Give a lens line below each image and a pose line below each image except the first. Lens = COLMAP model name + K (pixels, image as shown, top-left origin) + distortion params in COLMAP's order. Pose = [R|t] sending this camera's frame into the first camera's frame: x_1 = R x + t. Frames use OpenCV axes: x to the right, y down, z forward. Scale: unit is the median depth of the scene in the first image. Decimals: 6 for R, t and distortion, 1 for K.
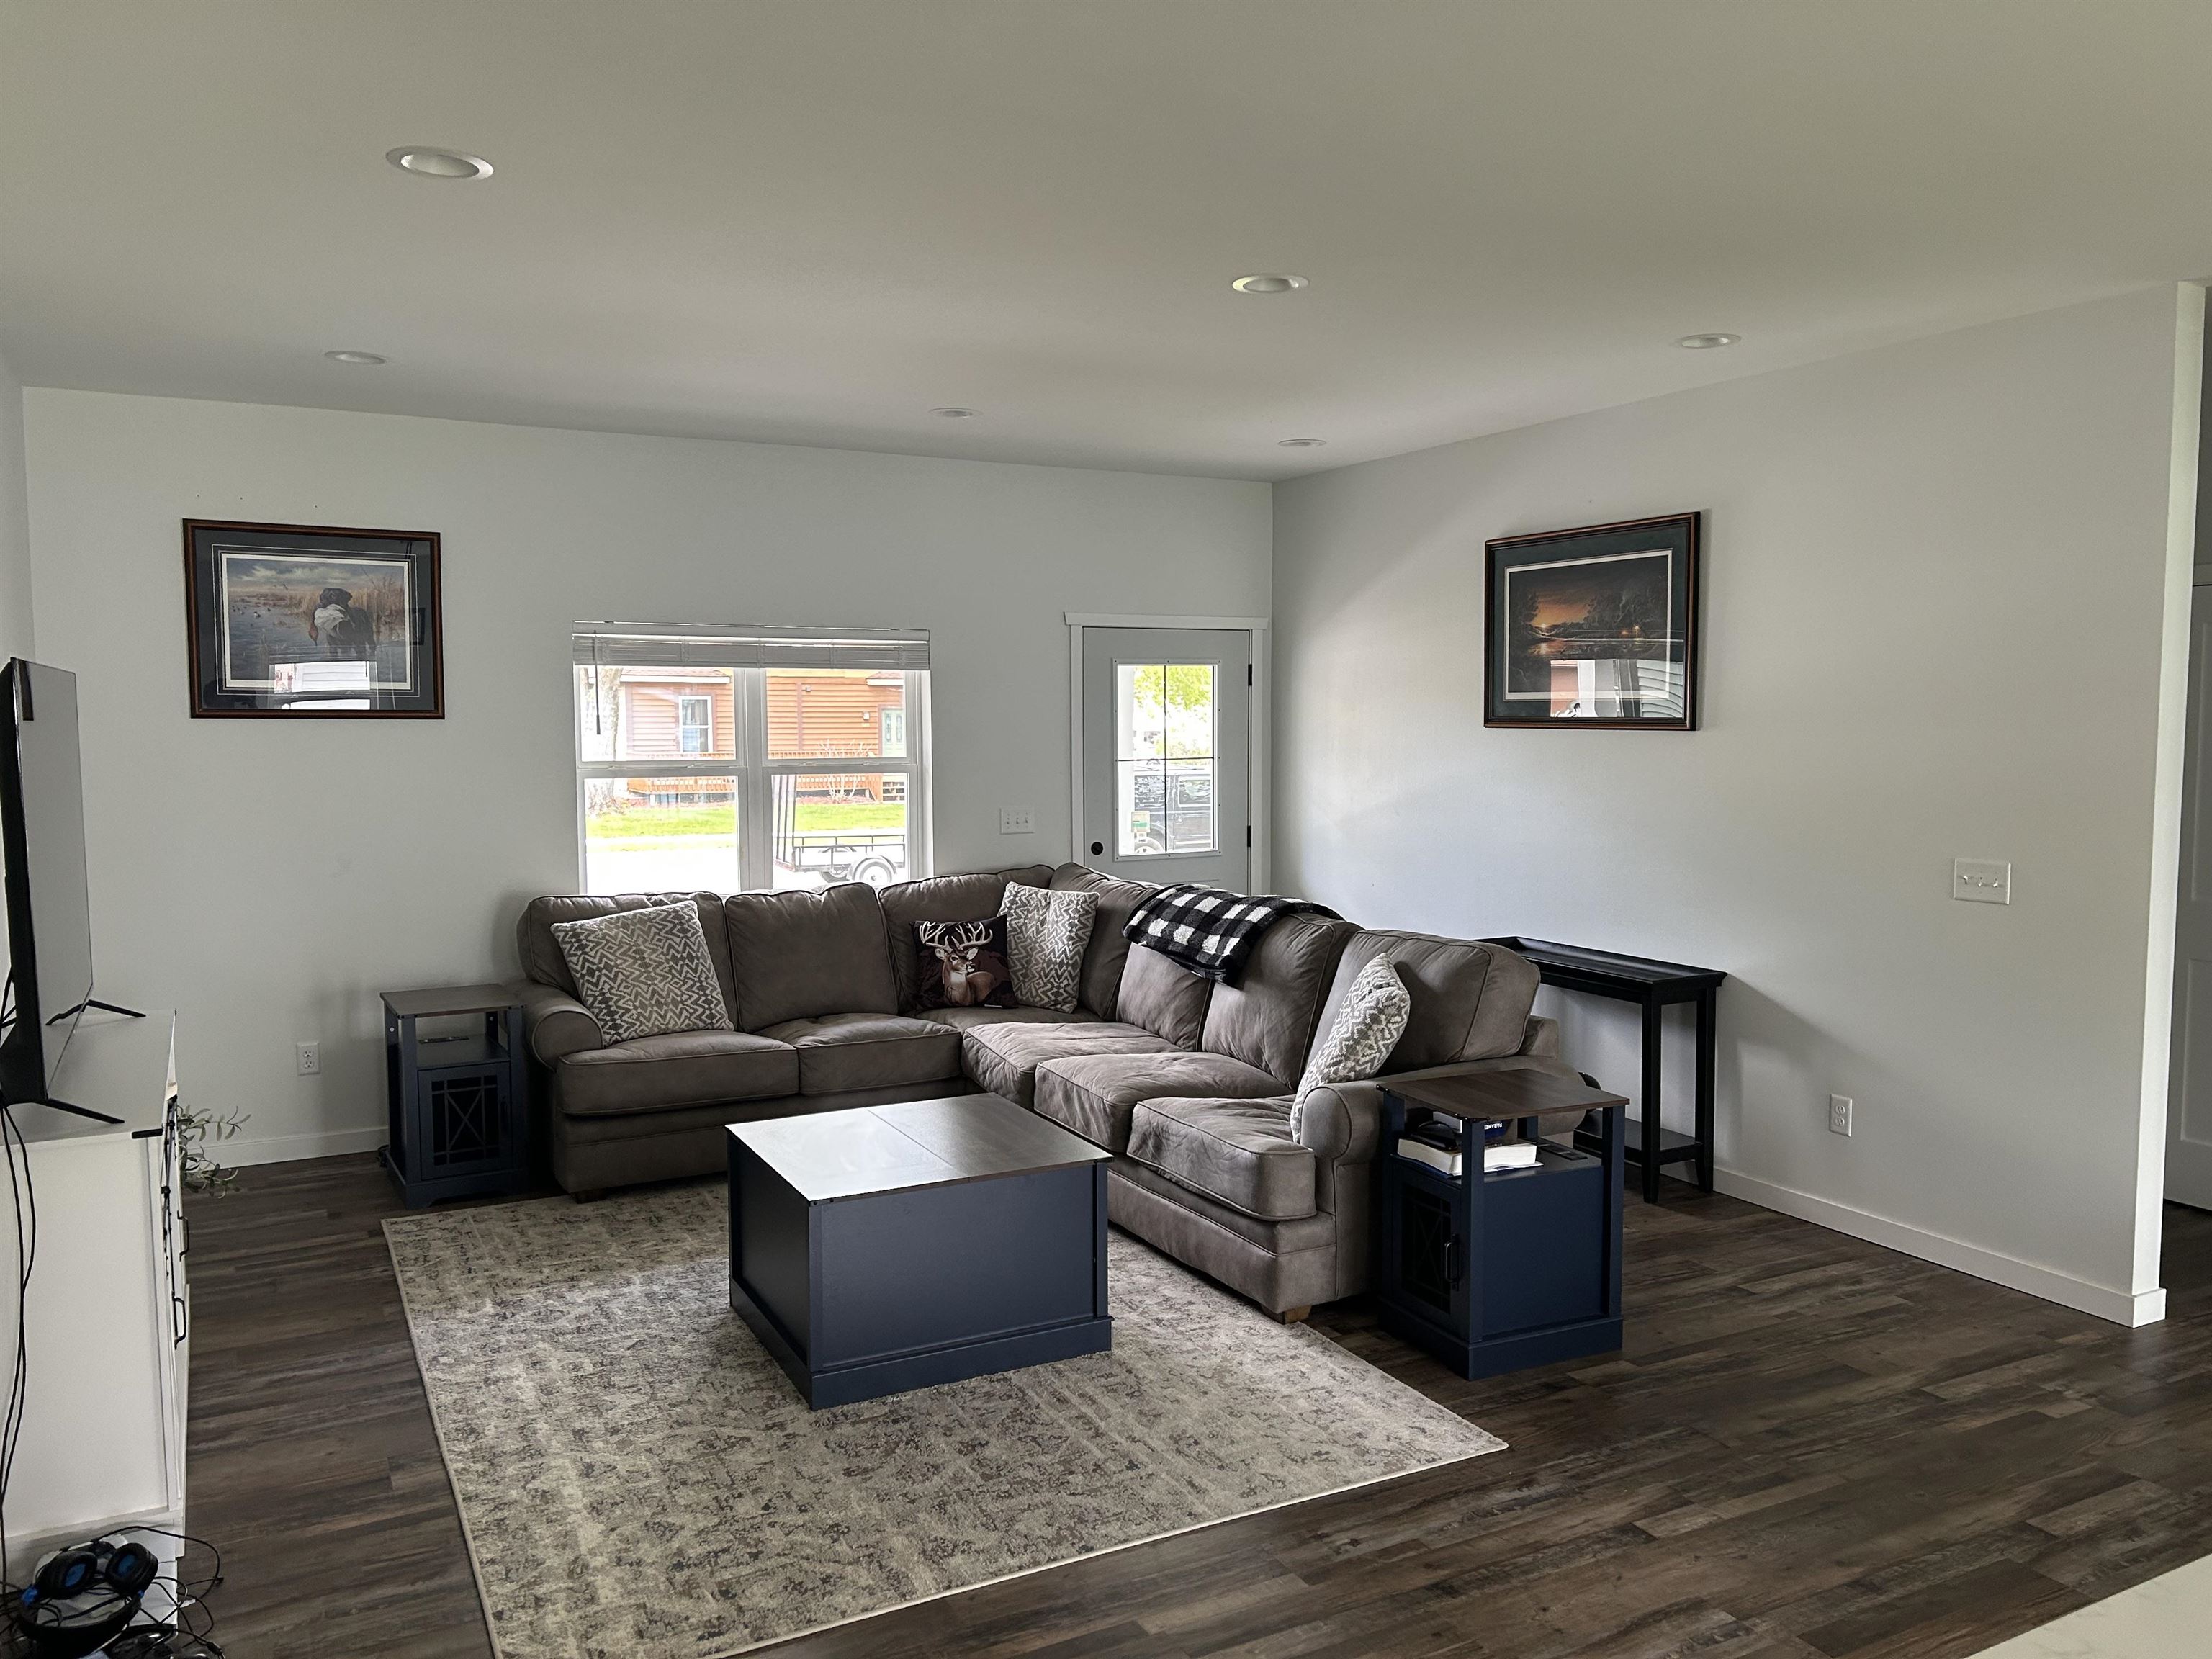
lens RADIAL K [[1645.6, 0, 1106.0], [0, 1645.6, 829.5], [0, 0, 1]] dist [0.065934, -0.074215]
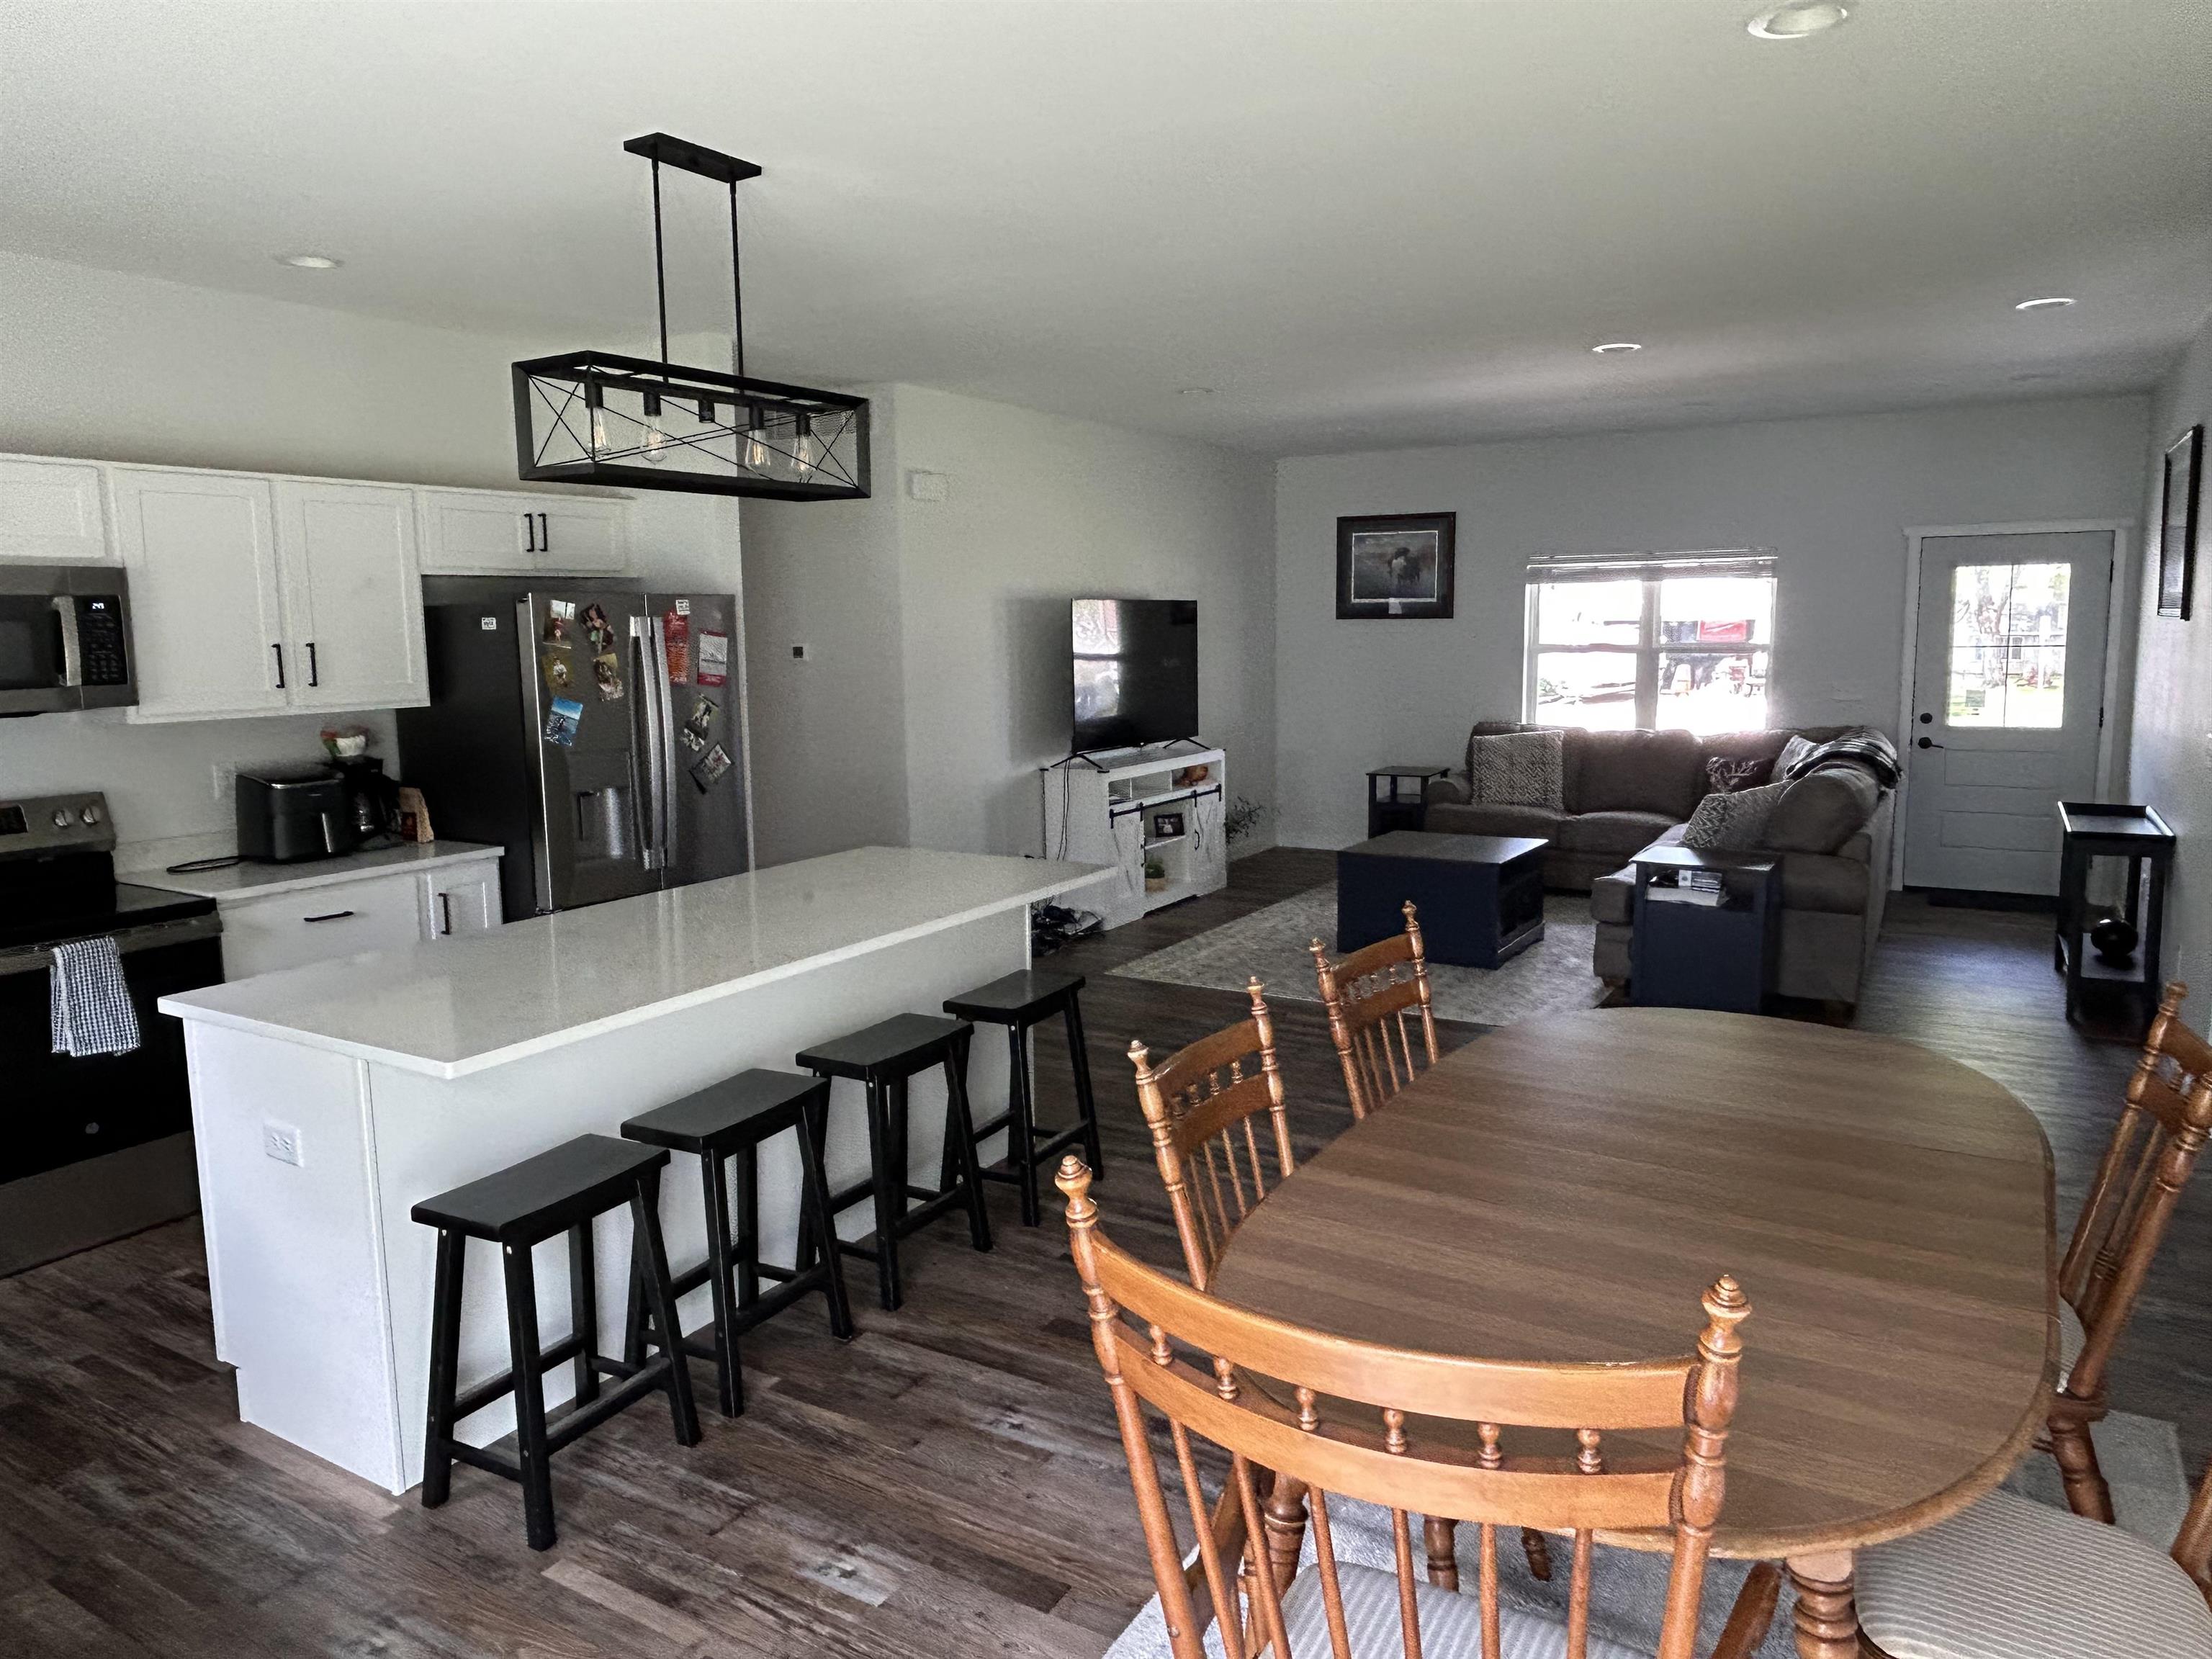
lens RADIAL K [[1473.5, 0, 1085.4], [0, 1473.5, 807.8], [0, 0, 1]] dist [-0.008208, -0.003845]
pose [[0.512631, 0.100564, -0.852700, 0.827546], [-0.049434, 0.994927, 0.087618, 0.017089], [0.857185, -0.002764, 0.515001, -0.147969]]
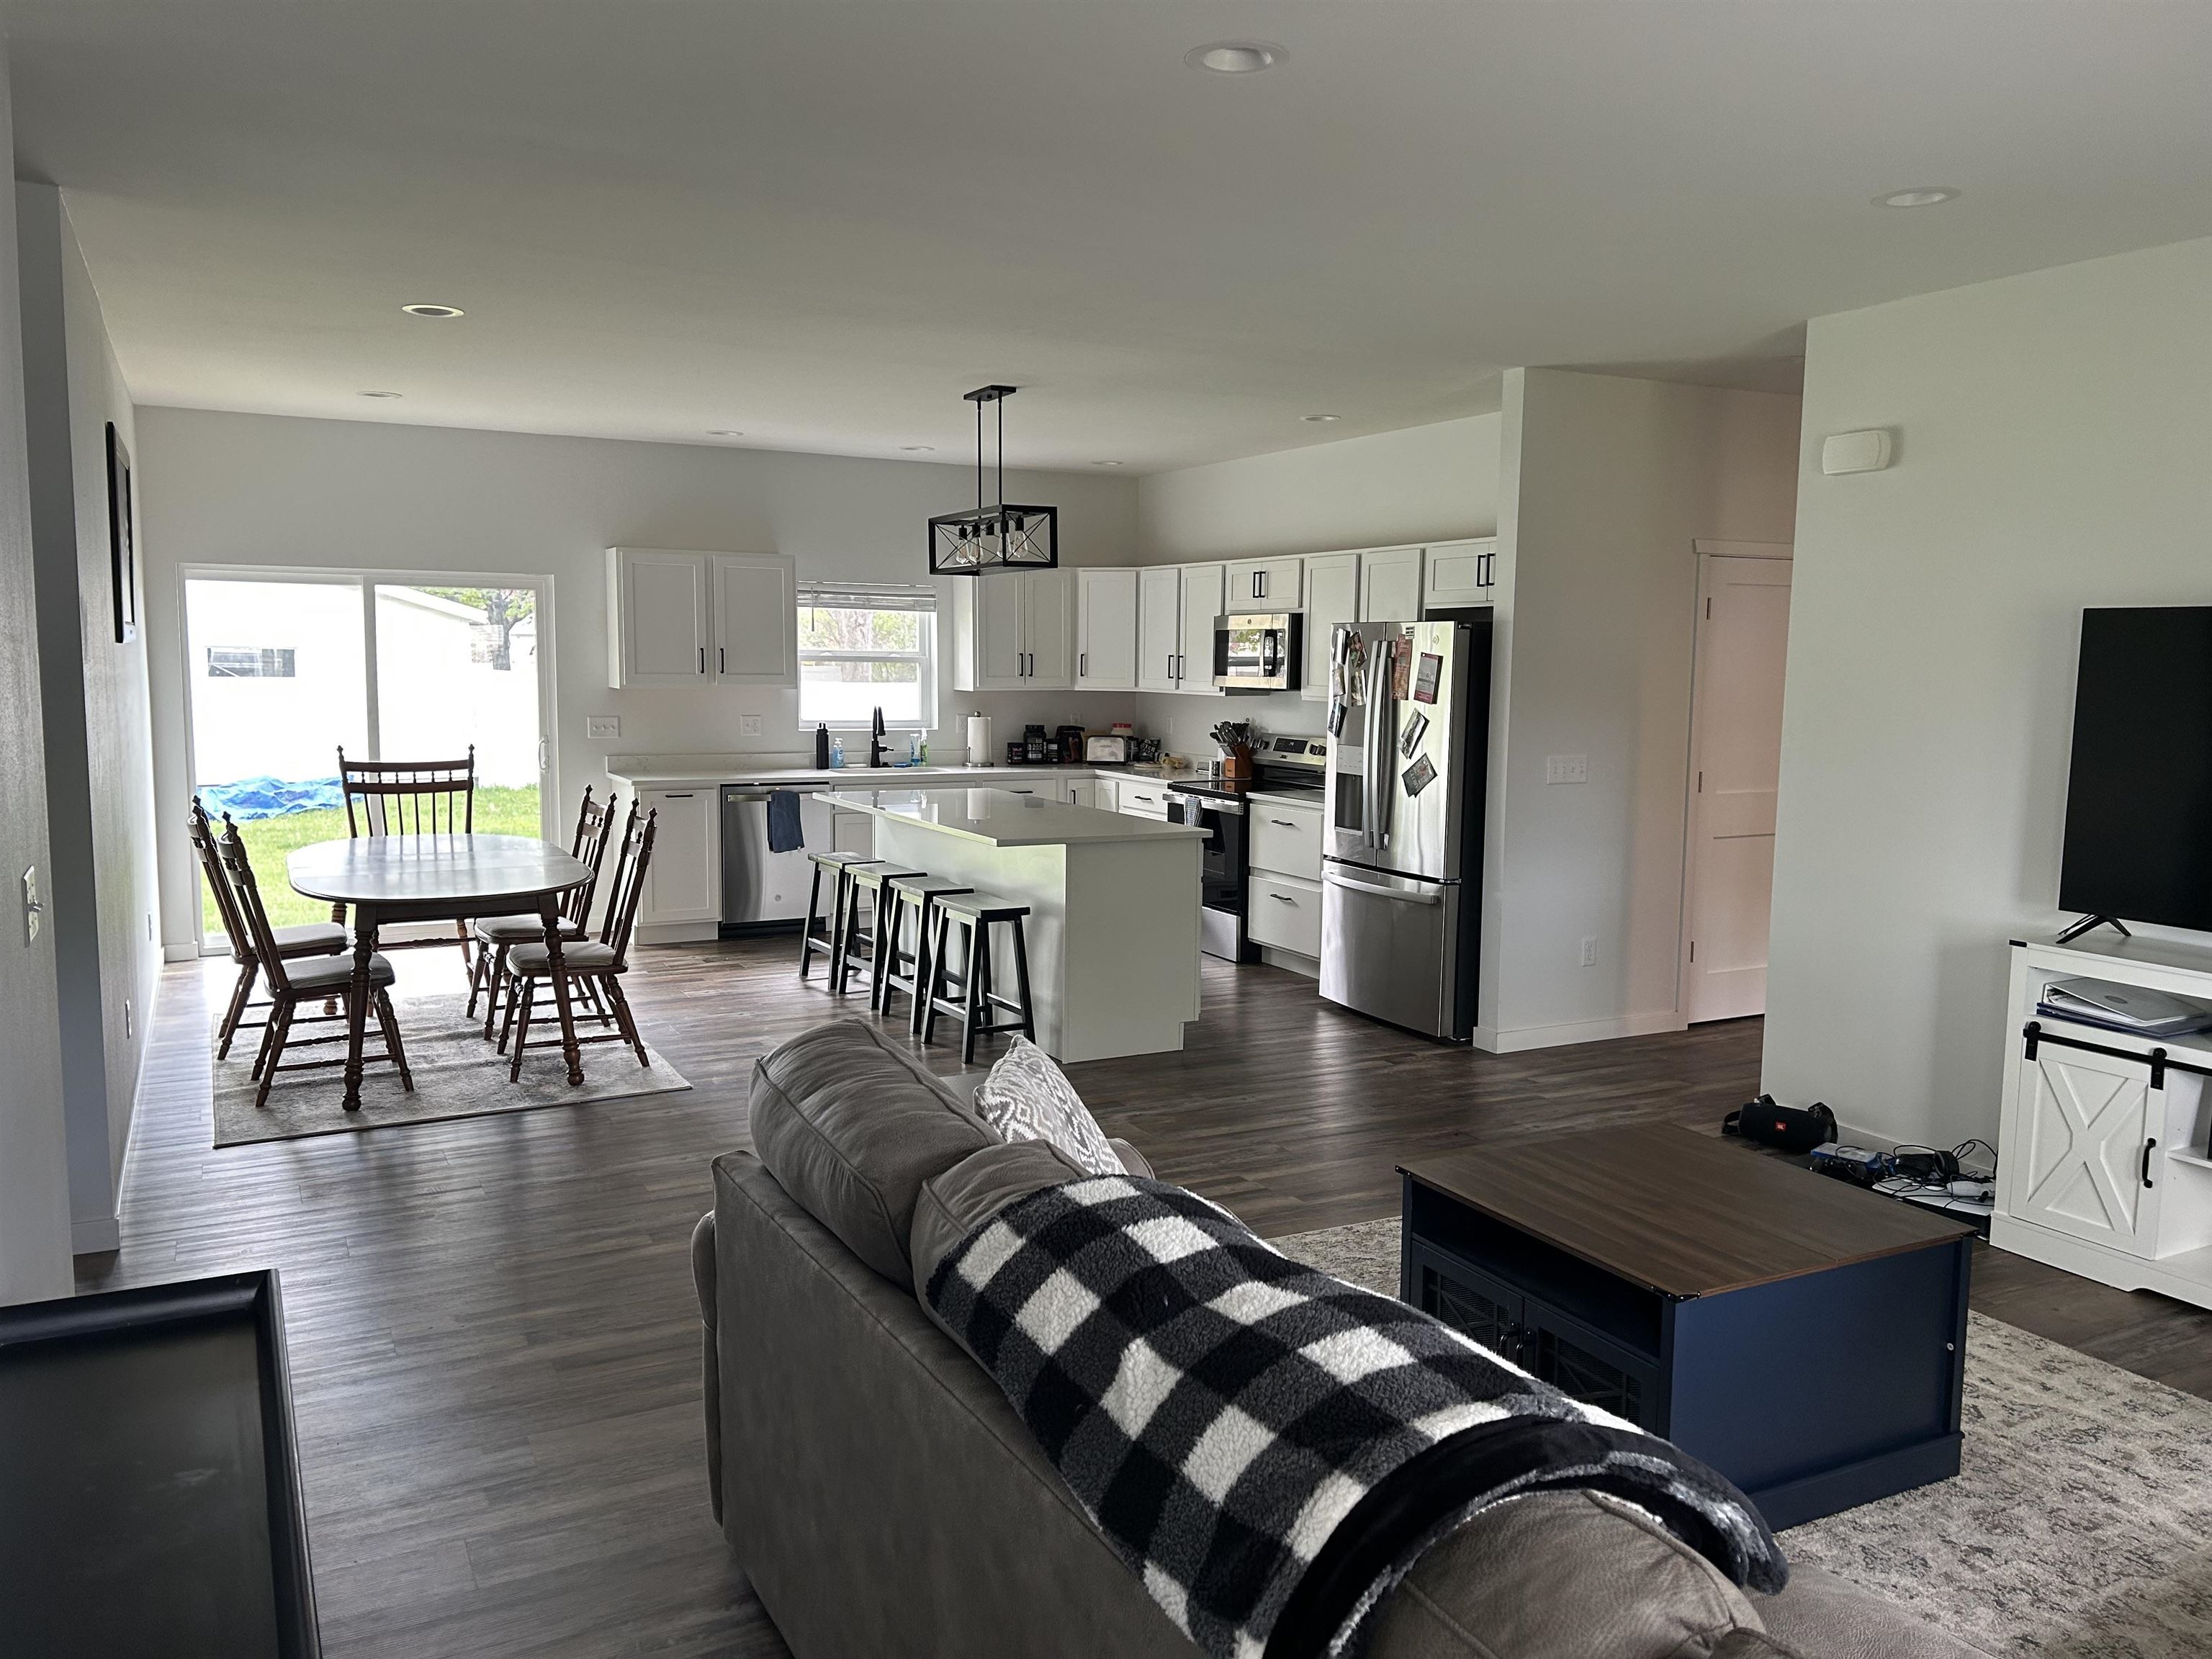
lens RADIAL K [[1645.6, 0, 1106.0], [0, 1645.6, 829.5], [0, 0, 1]] dist [0.065934, -0.074215]
pose [[-0.999957, -0.008102, -0.004425, 0.114696], [-0.008768, 0.983531, 0.180526, -0.090733], [0.002890, 0.180557, -0.983560, 1.338631]]
